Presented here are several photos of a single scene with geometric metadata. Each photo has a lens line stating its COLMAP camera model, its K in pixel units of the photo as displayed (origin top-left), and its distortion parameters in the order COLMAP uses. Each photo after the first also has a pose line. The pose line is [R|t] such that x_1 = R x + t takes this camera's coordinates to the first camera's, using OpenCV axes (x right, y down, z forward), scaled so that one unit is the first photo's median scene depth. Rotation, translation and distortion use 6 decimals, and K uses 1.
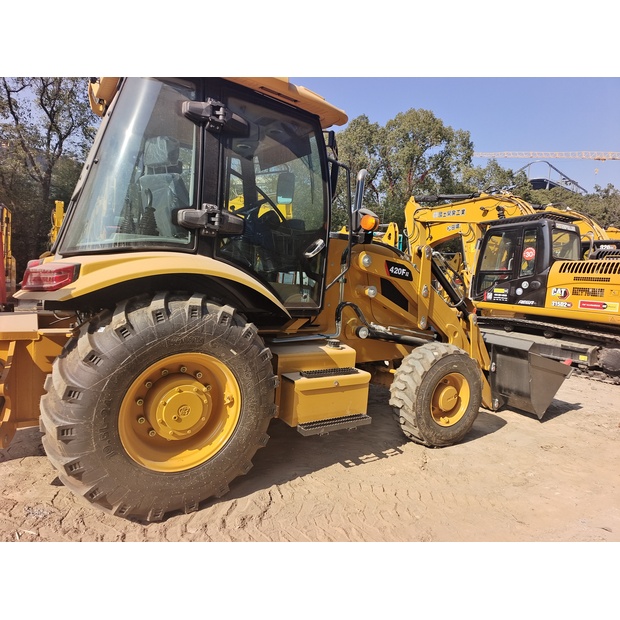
lens RADIAL K [[414.8, 0, 308.1], [0, 414.8, 304.6], [0, 0, 1]] dist [0.063293, -0.051472]
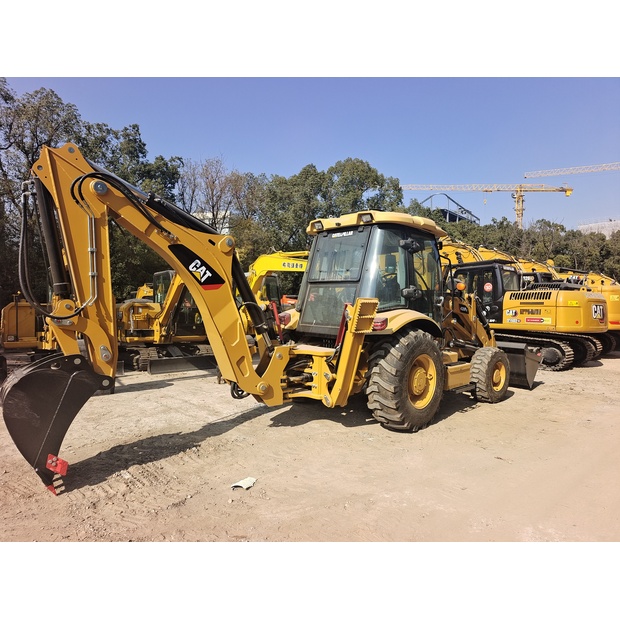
lens RADIAL K [[414.8, 0, 308.1], [0, 414.8, 304.6], [0, 0, 1]] dist [0.063293, -0.051472]
pose [[0.981348, -0.050303, 0.185543, -0.426221], [0.061720, 0.996506, -0.056279, -0.020884], [-0.182063, 0.066681, 0.981023, -0.364337]]
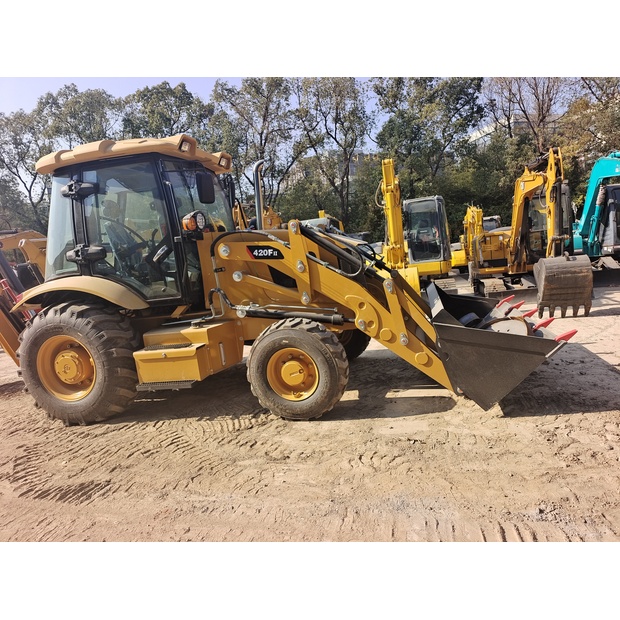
lens RADIAL K [[419.3, 0, 310.8], [0, 419.3, 302.4], [0, 0, 1]] dist [0.060417, -0.058614]
pose [[0.672441, -0.066839, -0.737127, 0.581808], [0.112935, 0.993518, 0.012937, 0.024296], [0.731484, -0.091947, 0.675631, 0.189146]]
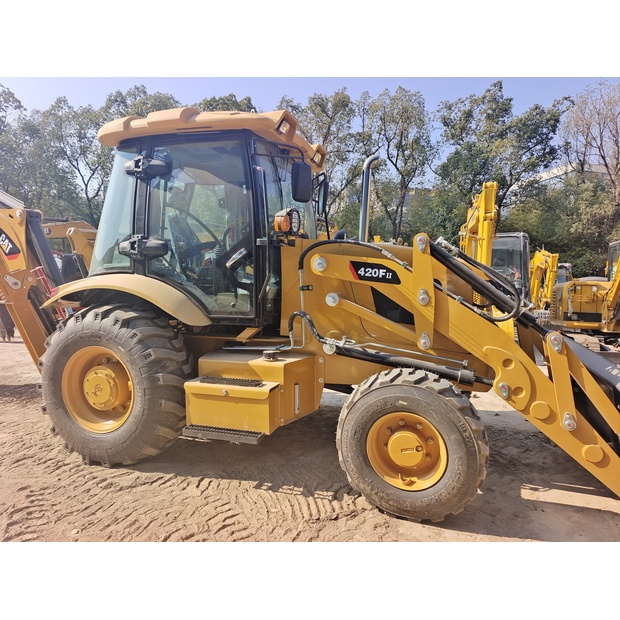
lens RADIAL K [[414.8, 0, 308.1], [0, 414.8, 304.6], [0, 0, 1]] dist [0.063293, -0.051472]
pose [[0.626351, -0.020297, -0.779277, 0.406359], [-0.016570, 0.999088, -0.039341, 0.007152], [0.779365, 0.037554, 0.625444, 0.222009]]
